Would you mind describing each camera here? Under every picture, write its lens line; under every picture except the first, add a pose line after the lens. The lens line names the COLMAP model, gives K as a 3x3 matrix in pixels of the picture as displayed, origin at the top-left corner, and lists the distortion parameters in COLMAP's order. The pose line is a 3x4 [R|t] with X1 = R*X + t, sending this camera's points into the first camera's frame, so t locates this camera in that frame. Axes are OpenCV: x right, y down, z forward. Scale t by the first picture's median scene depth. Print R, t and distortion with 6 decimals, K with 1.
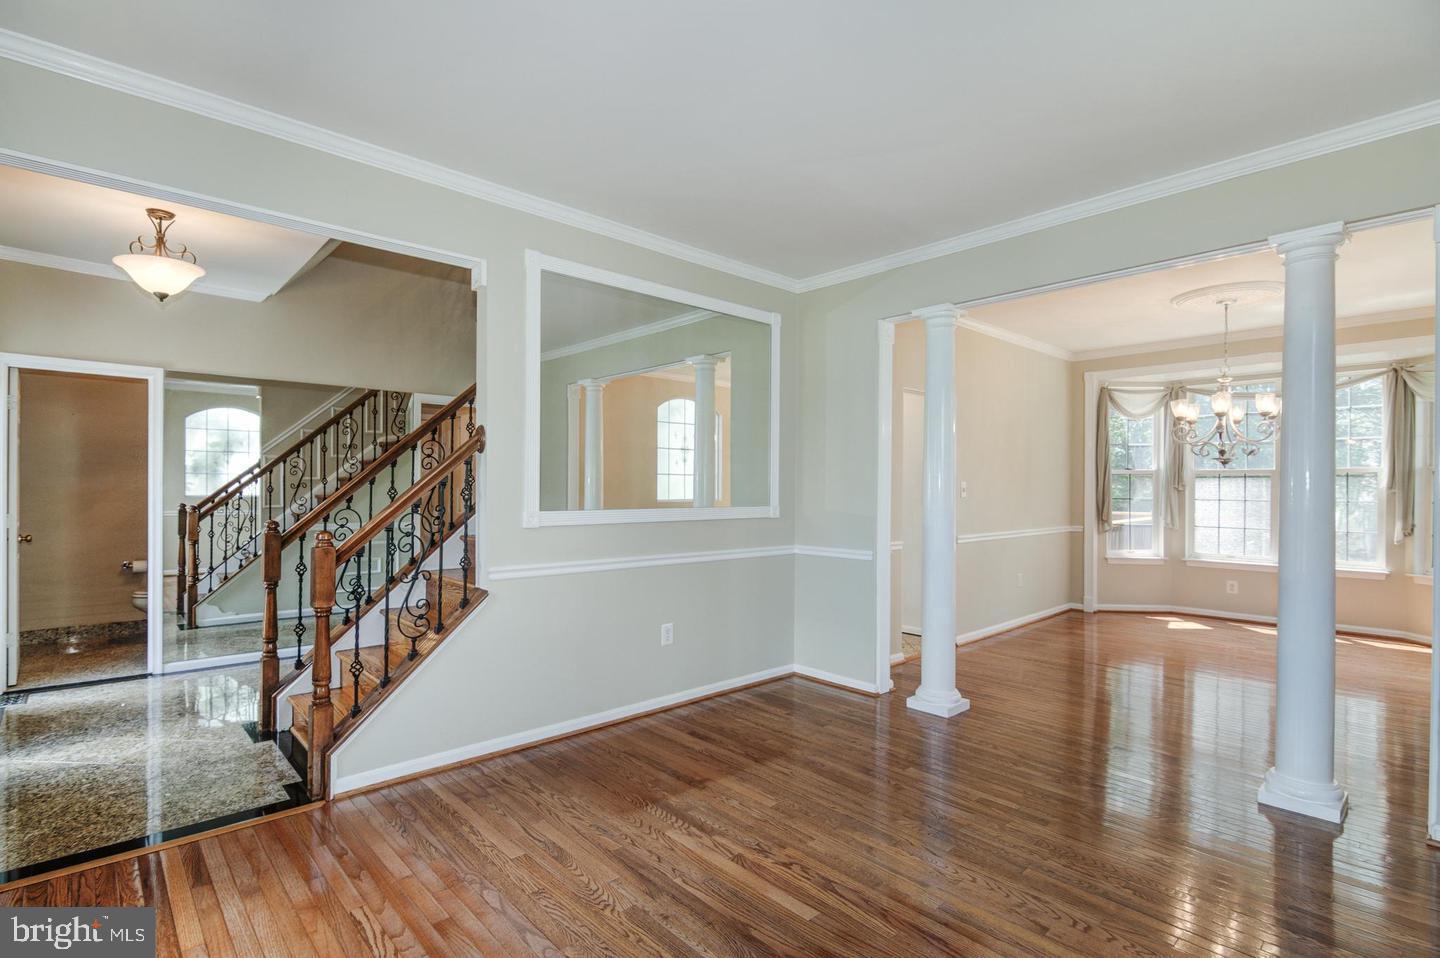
lens RADIAL K [[683.9, 0, 720.0], [0, 683.9, 479.0], [0, 0, 1]] dist [-0.033600, -0.000288]
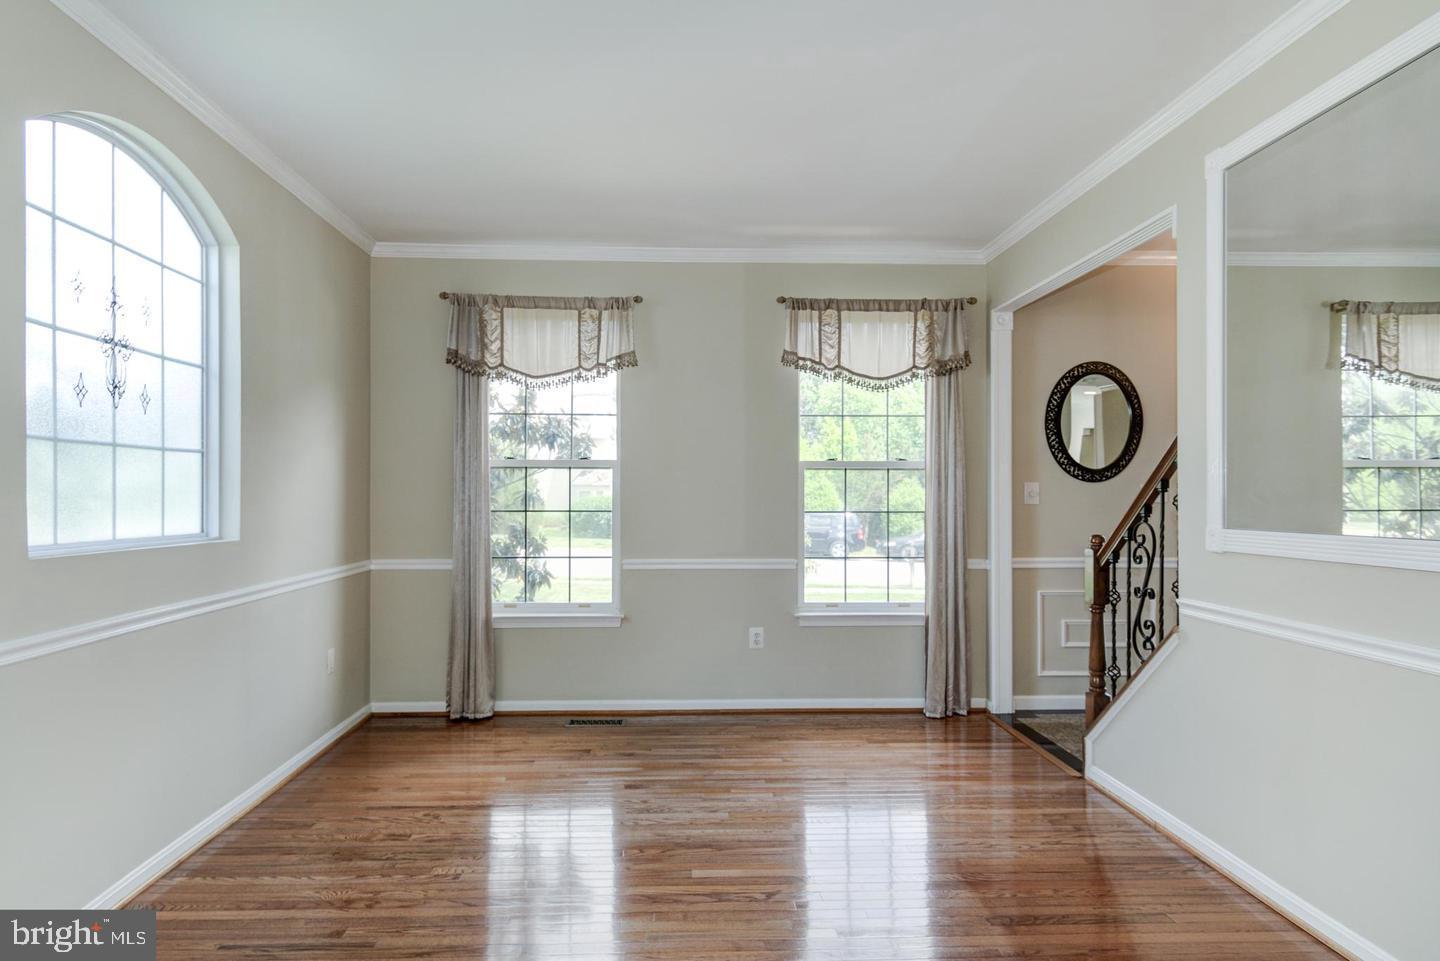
lens RADIAL K [[904.6, 0, 679.5], [0, 904.6, 489.2], [0, 0, 1]] dist [0.021370, -0.030919]
pose [[-0.678513, -0.005567, -0.734567, 0.983765], [0.000436, 0.999968, -0.007981, 0.019883], [0.734588, -0.005735, -0.678489, 1.567153]]
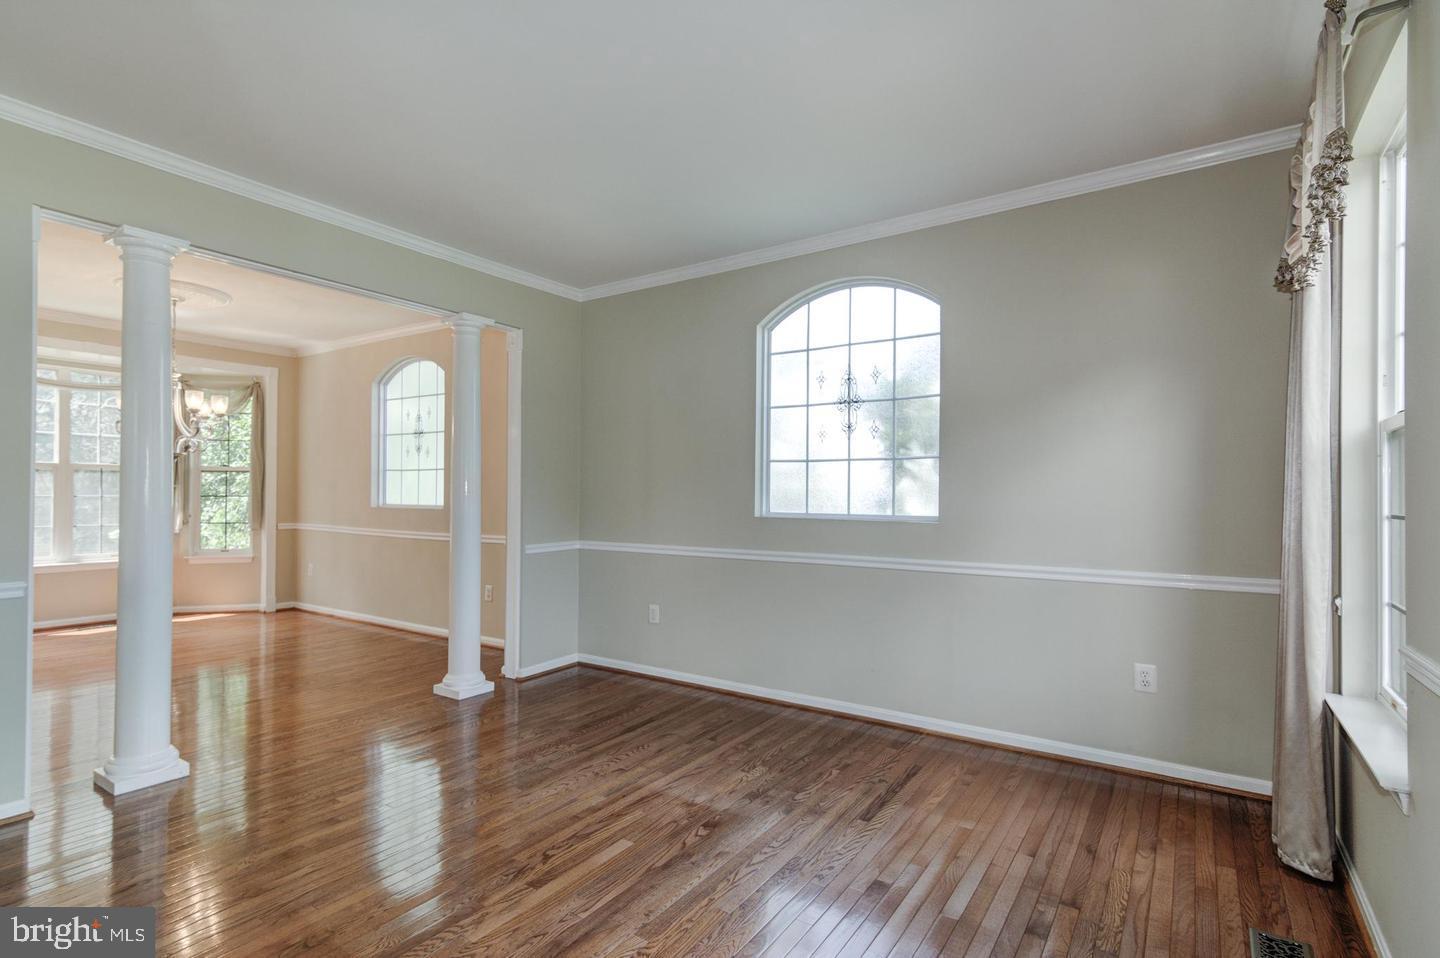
lens RADIAL K [[692.5, 0, 696.7], [0, 692.5, 482.5], [0, 0, 1]] dist [-0.000556, -0.000103]
pose [[-0.190628, -0.004004, 0.981654, -0.855777], [-0.010324, 0.999945, 0.002073, 0.004332], [-0.981608, -0.009739, -0.190658, 0.876499]]
